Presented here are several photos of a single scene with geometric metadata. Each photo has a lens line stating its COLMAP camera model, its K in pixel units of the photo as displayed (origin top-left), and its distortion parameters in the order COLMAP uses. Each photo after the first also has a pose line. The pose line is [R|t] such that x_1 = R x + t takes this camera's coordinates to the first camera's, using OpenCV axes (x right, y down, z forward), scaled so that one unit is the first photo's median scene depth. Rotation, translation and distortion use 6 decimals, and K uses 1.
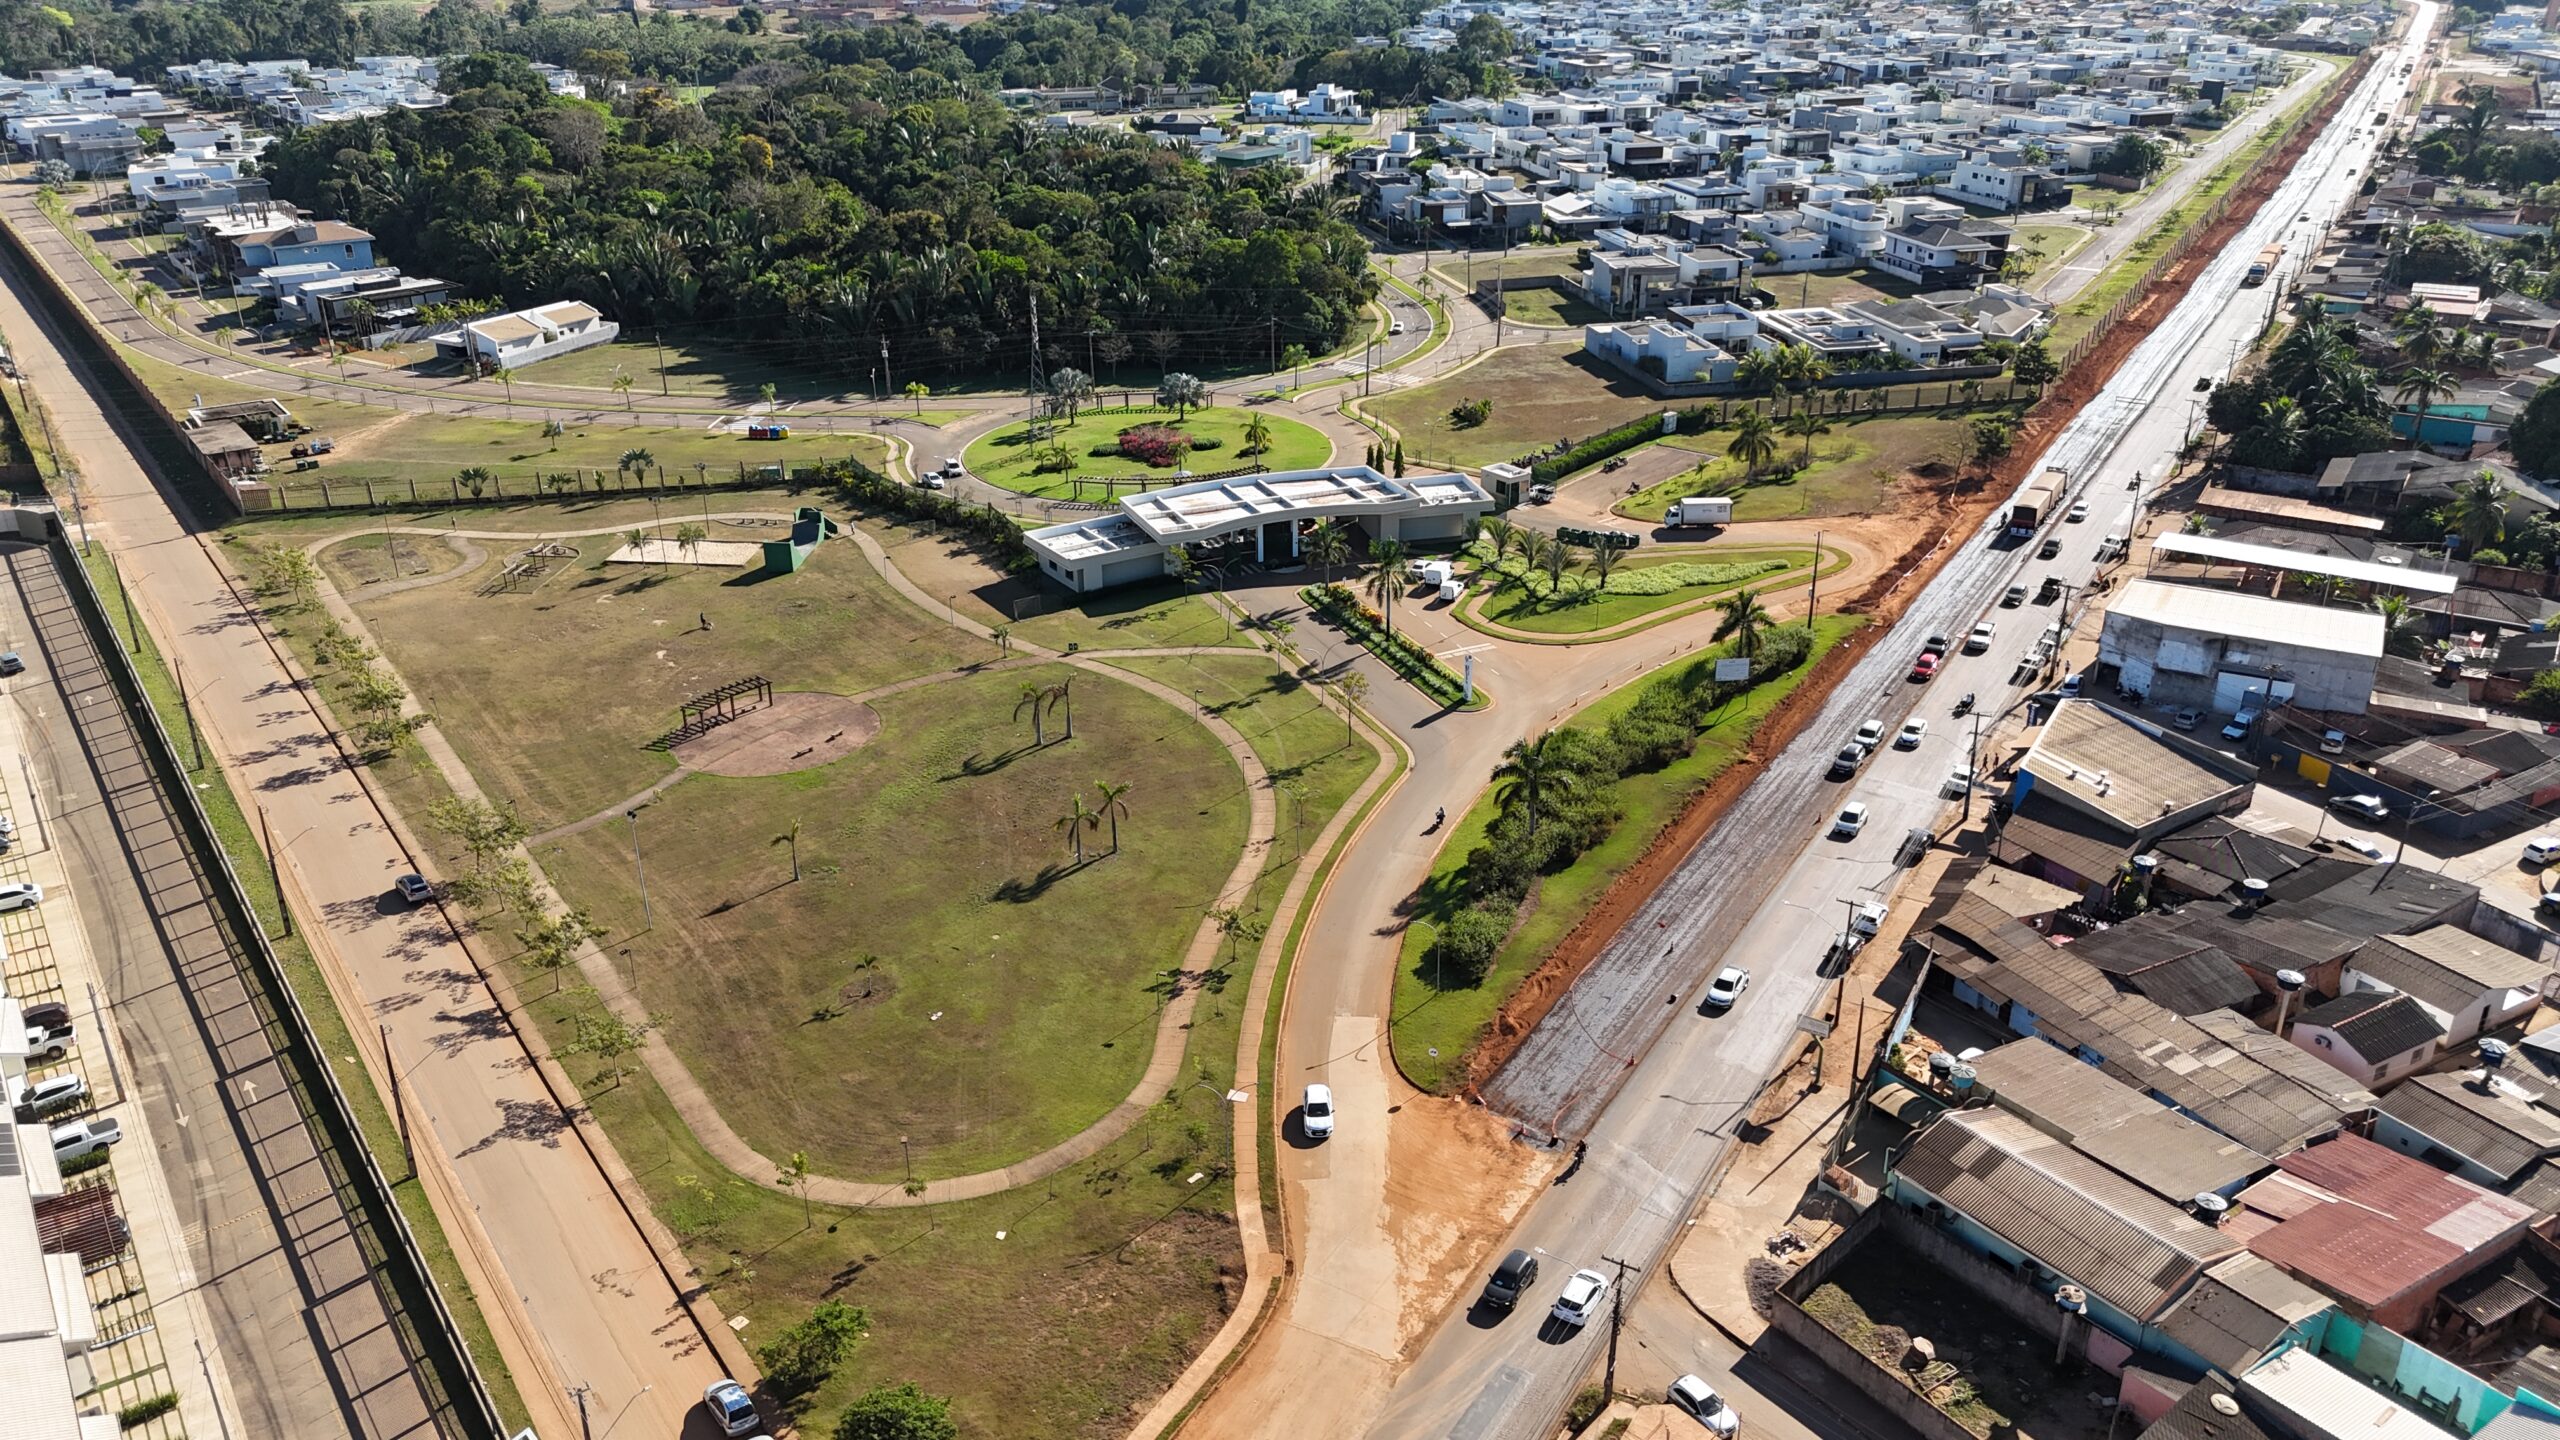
lens RADIAL K [[1841.3, 0, 1280.0], [0, 1841.3, 720.0], [0, 0, 1]] dist [0.027160, 0.000201]
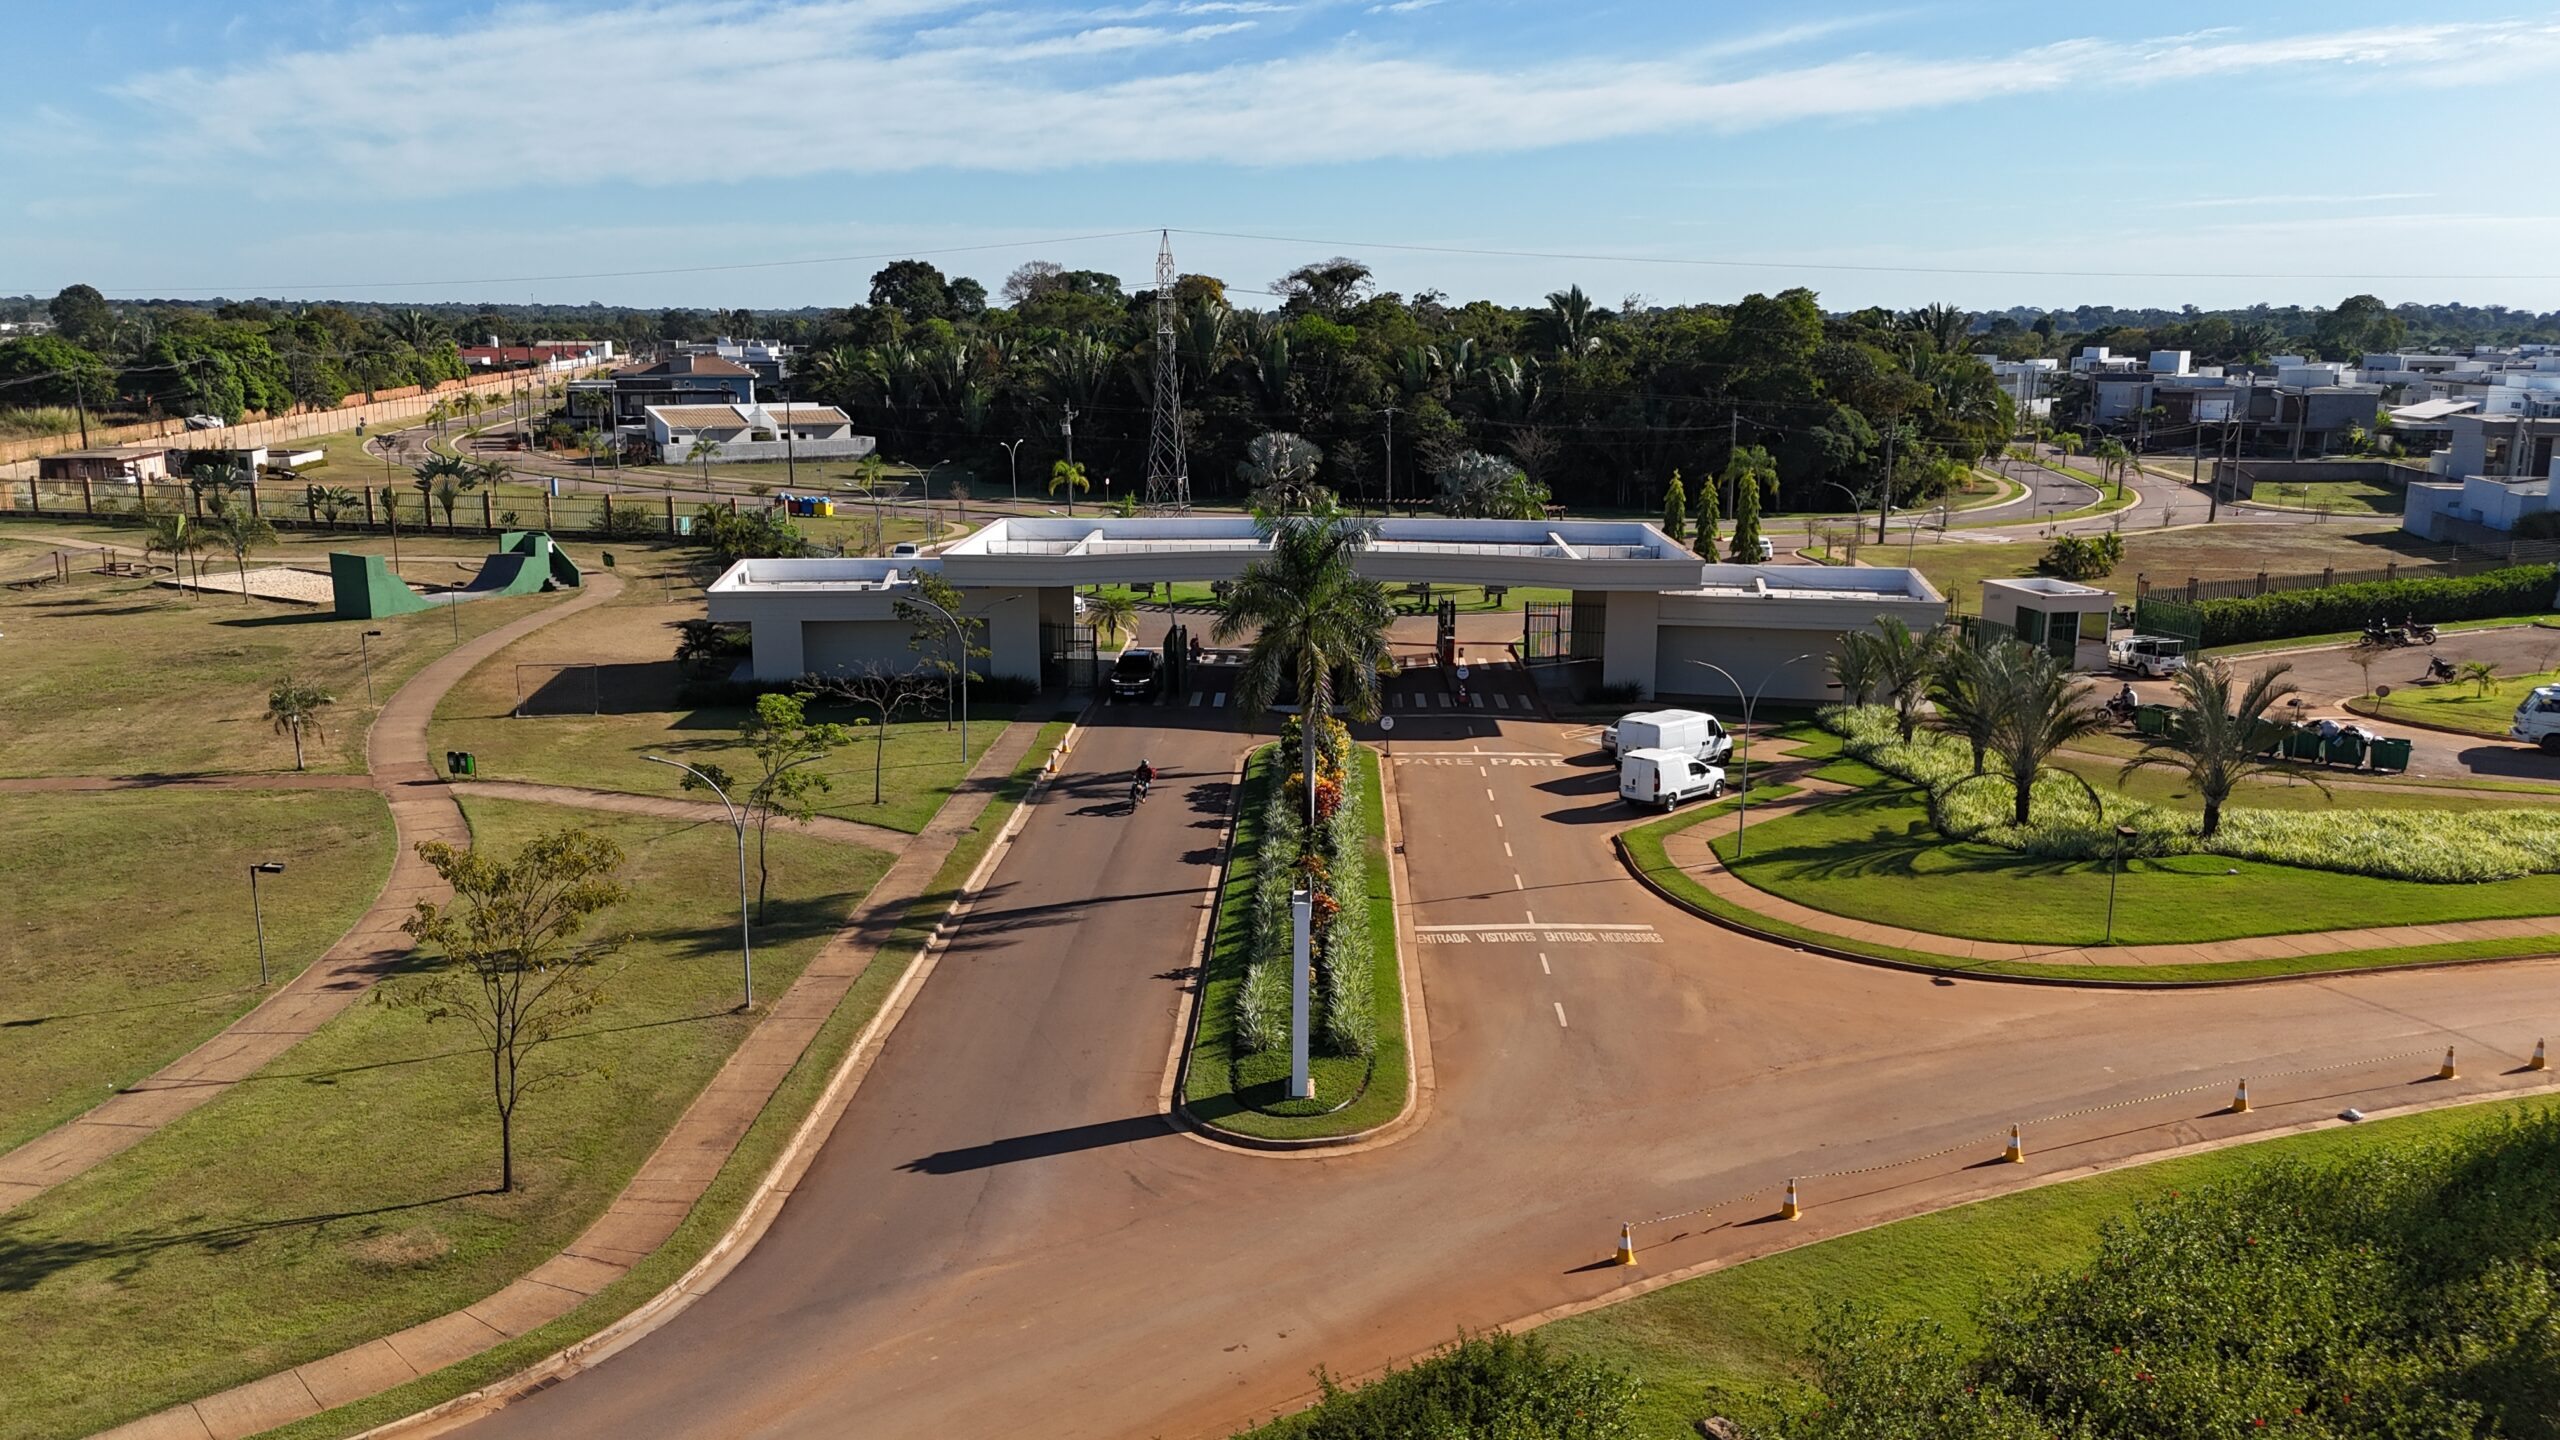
lens RADIAL K [[1841.3, 0, 1280.0], [0, 1841.3, 720.0], [0, 0, 1]] dist [0.027160, 0.000201]
pose [[0.904315, 0.092518, -0.416720, 0.143386], [-0.177113, 0.969556, -0.169094, -0.012742], [0.388389, 0.226721, 0.893169, 0.597553]]
